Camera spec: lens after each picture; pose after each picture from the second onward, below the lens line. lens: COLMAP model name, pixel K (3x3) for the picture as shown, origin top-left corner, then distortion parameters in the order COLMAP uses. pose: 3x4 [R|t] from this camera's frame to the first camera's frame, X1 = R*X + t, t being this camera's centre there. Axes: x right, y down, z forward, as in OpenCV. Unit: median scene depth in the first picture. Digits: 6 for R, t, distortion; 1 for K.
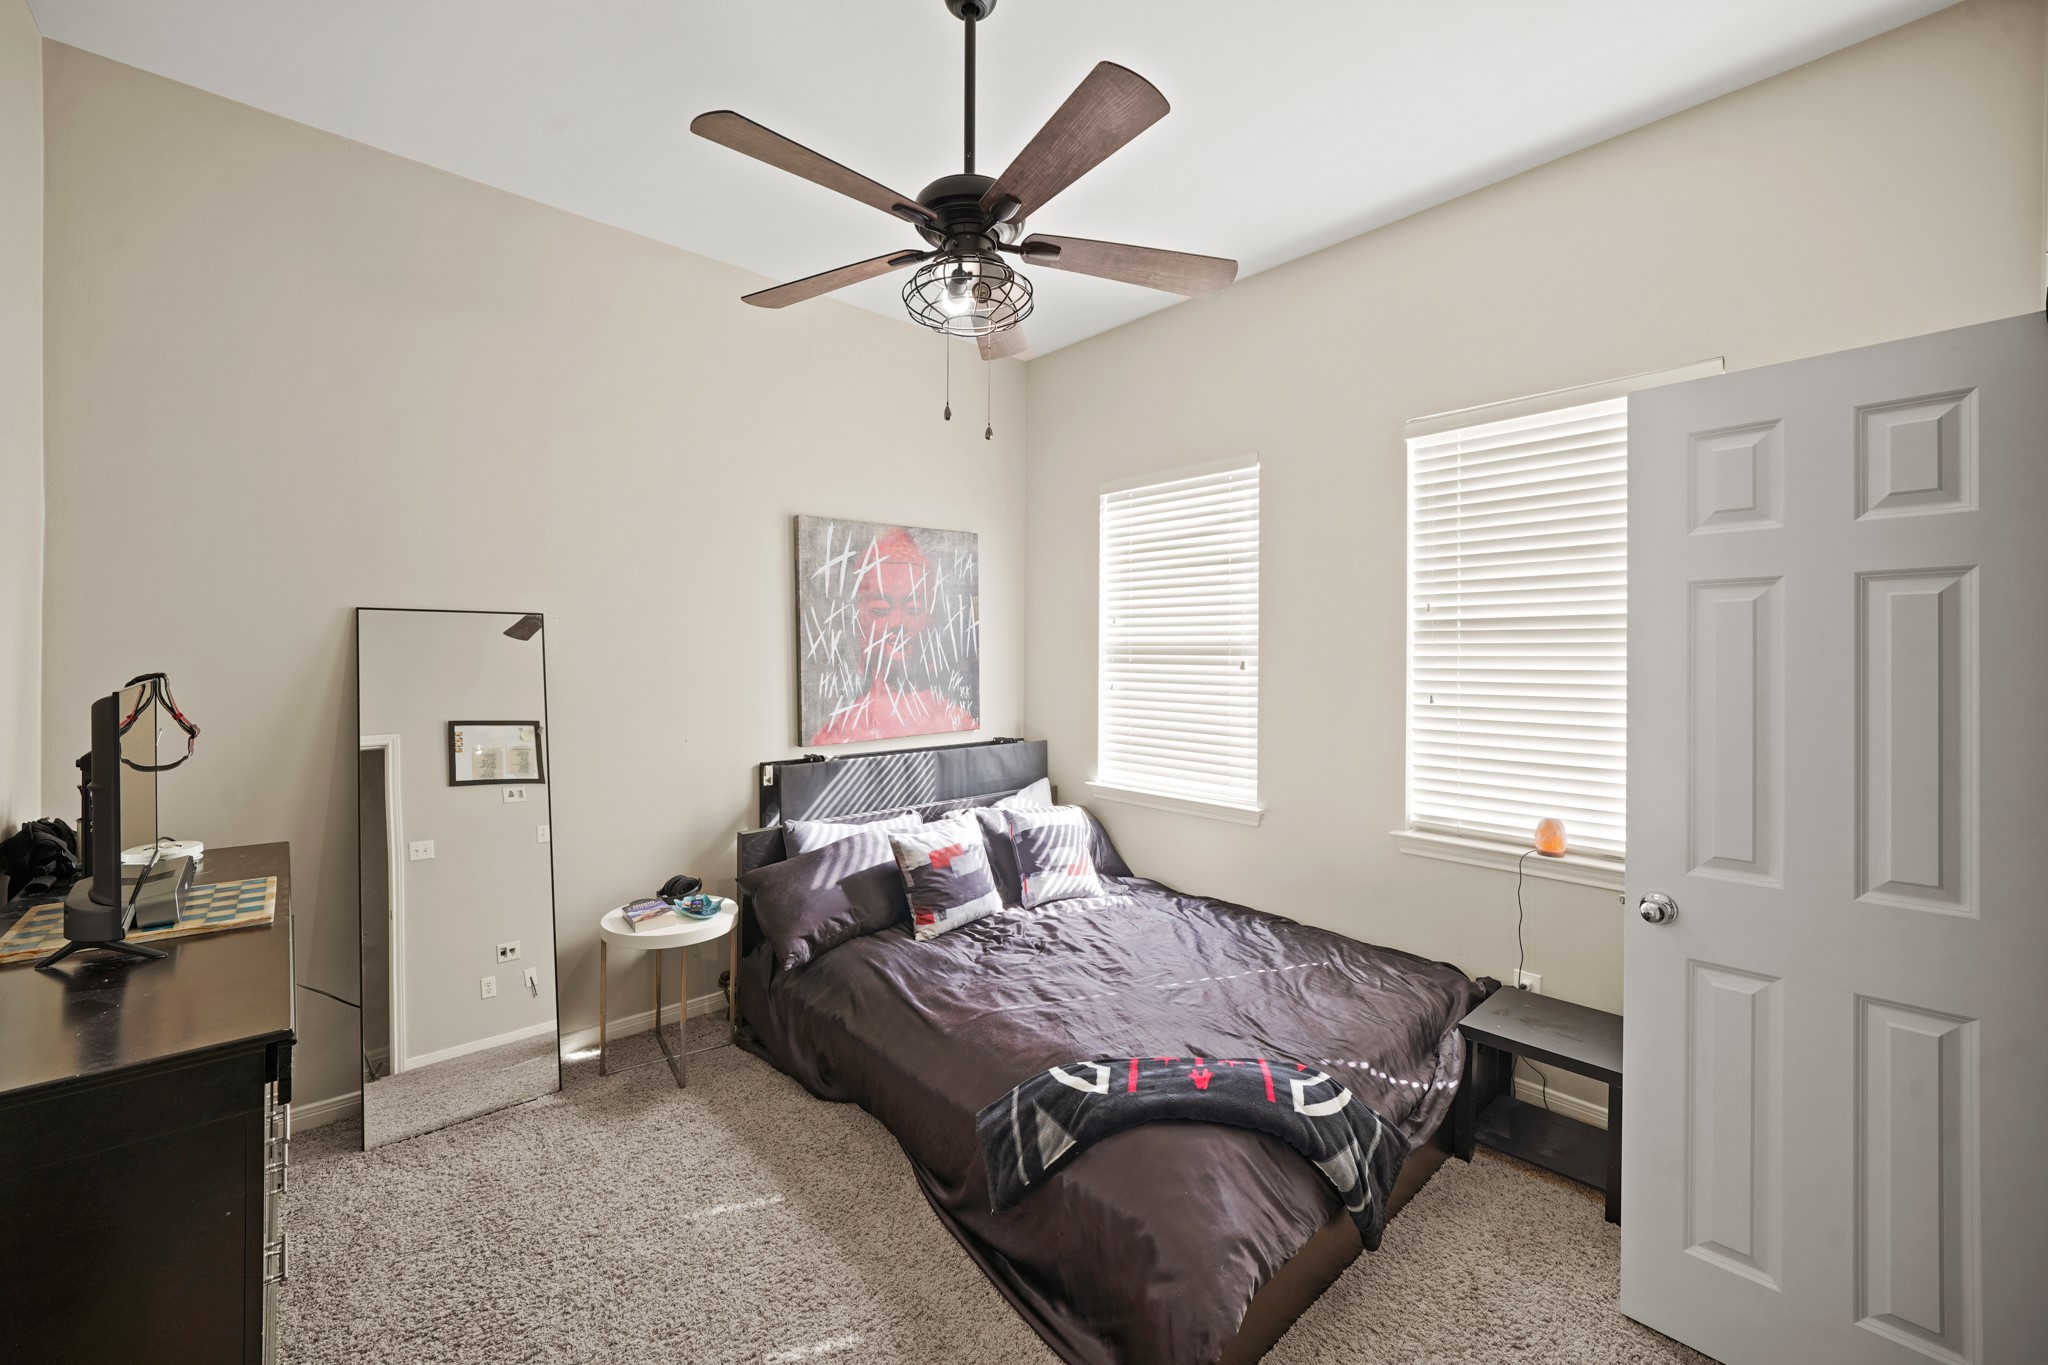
lens RADIAL K [[829.9, 0, 1011.6], [0, 829.9, 664.6], [0, 0, 1]] dist [0.000320, -0.000140]
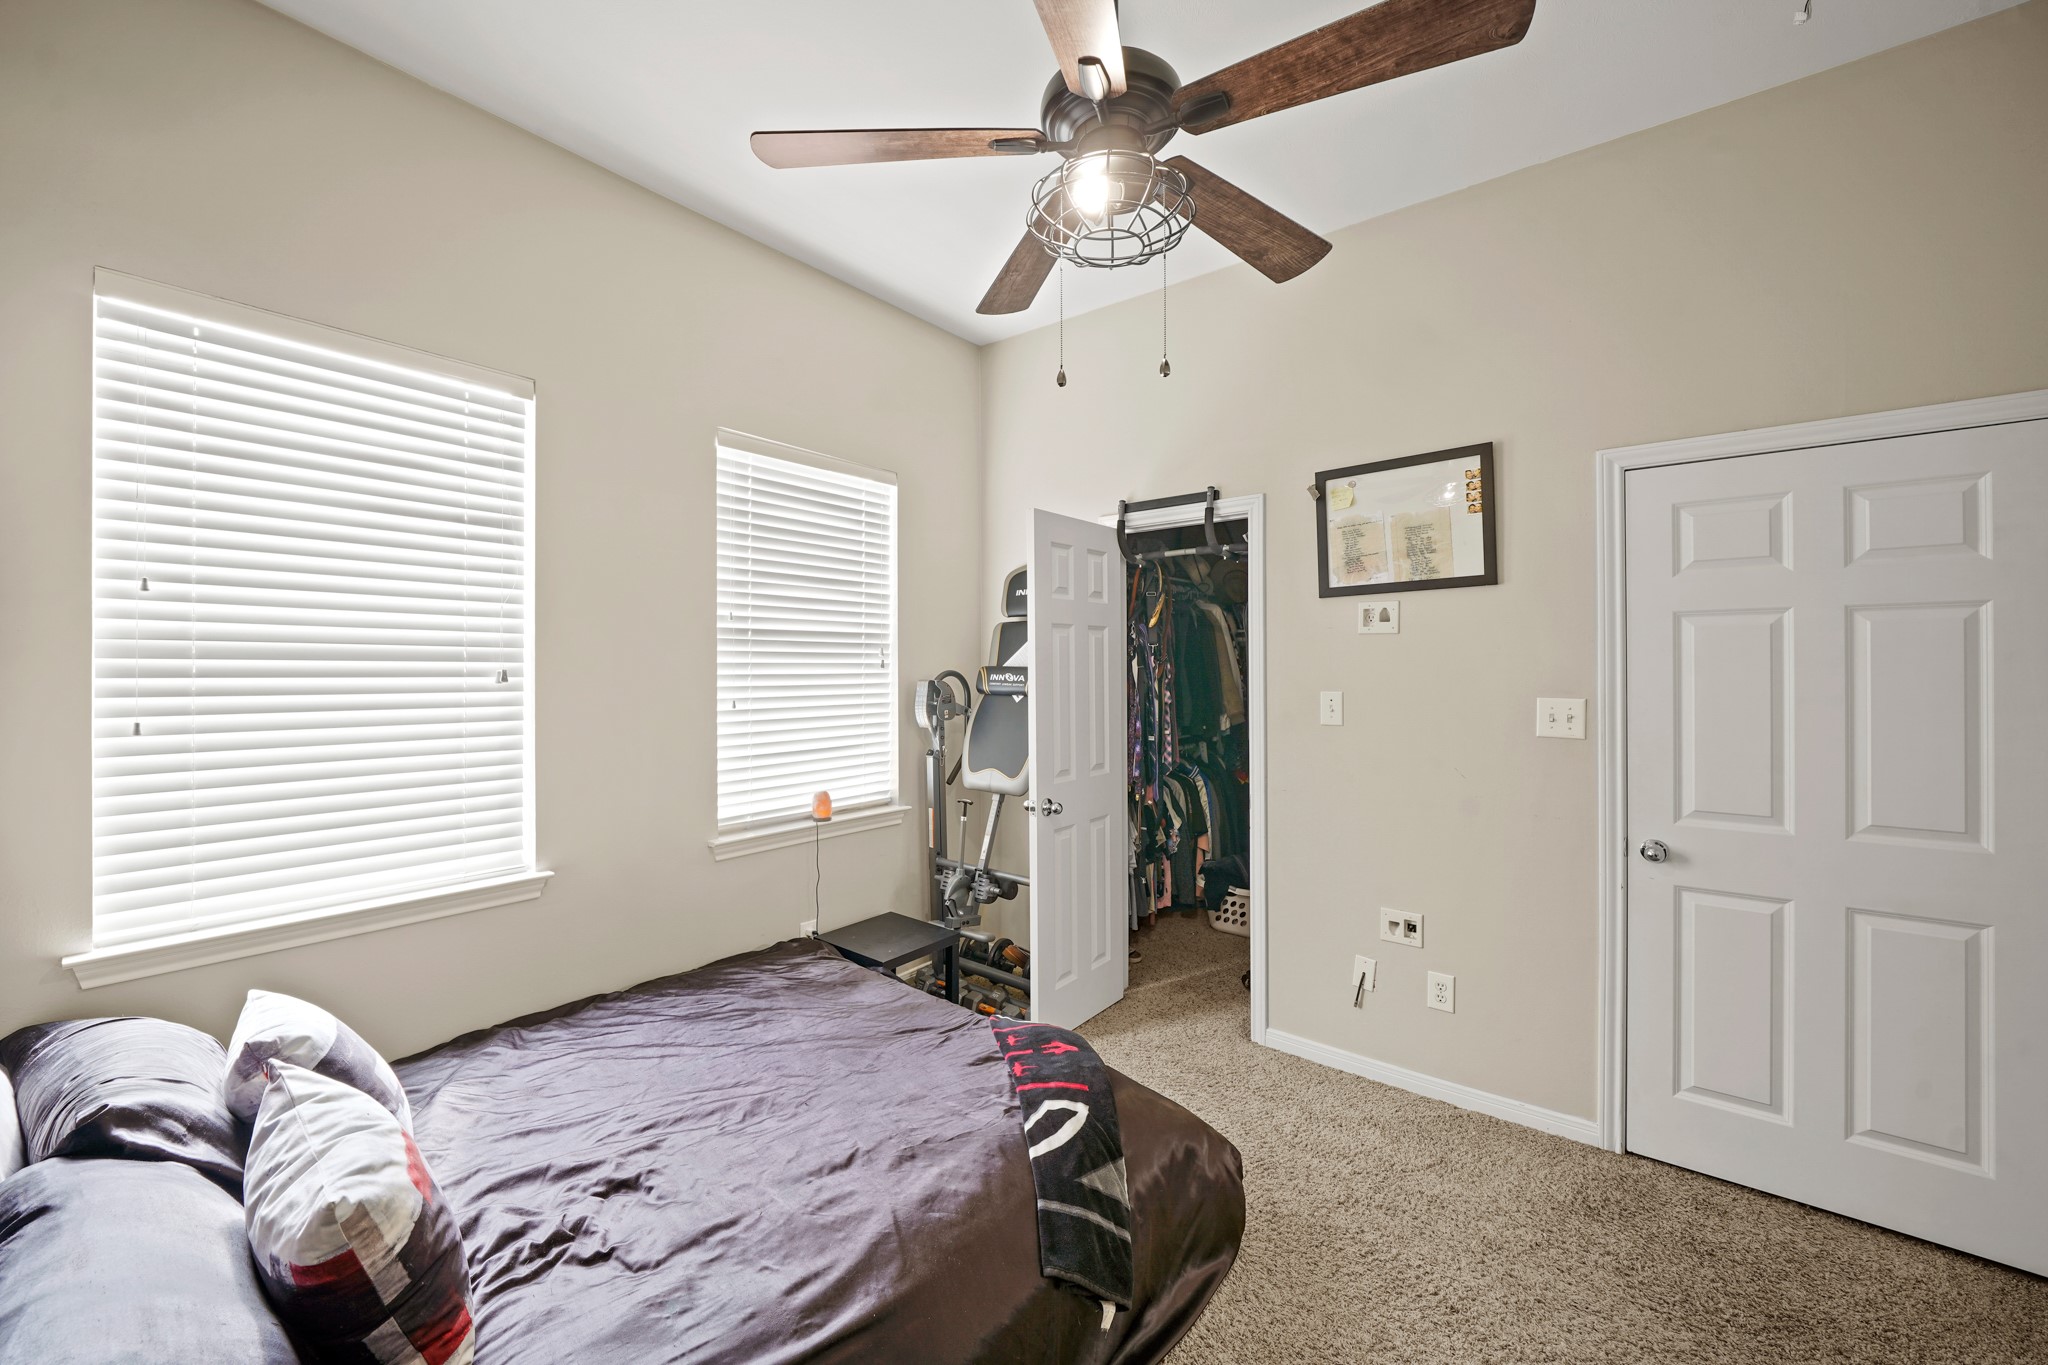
lens RADIAL K [[783.6, 0, 1023.1], [0, 783.6, 667.8], [0, 0, 1]] dist [-0.001076, -0.000134]
pose [[-0.164809, -0.010920, 0.986265, -0.527154], [0.004451, 0.999920, 0.011815, -0.014099], [-0.986315, 0.006337, -0.164747, 0.815975]]
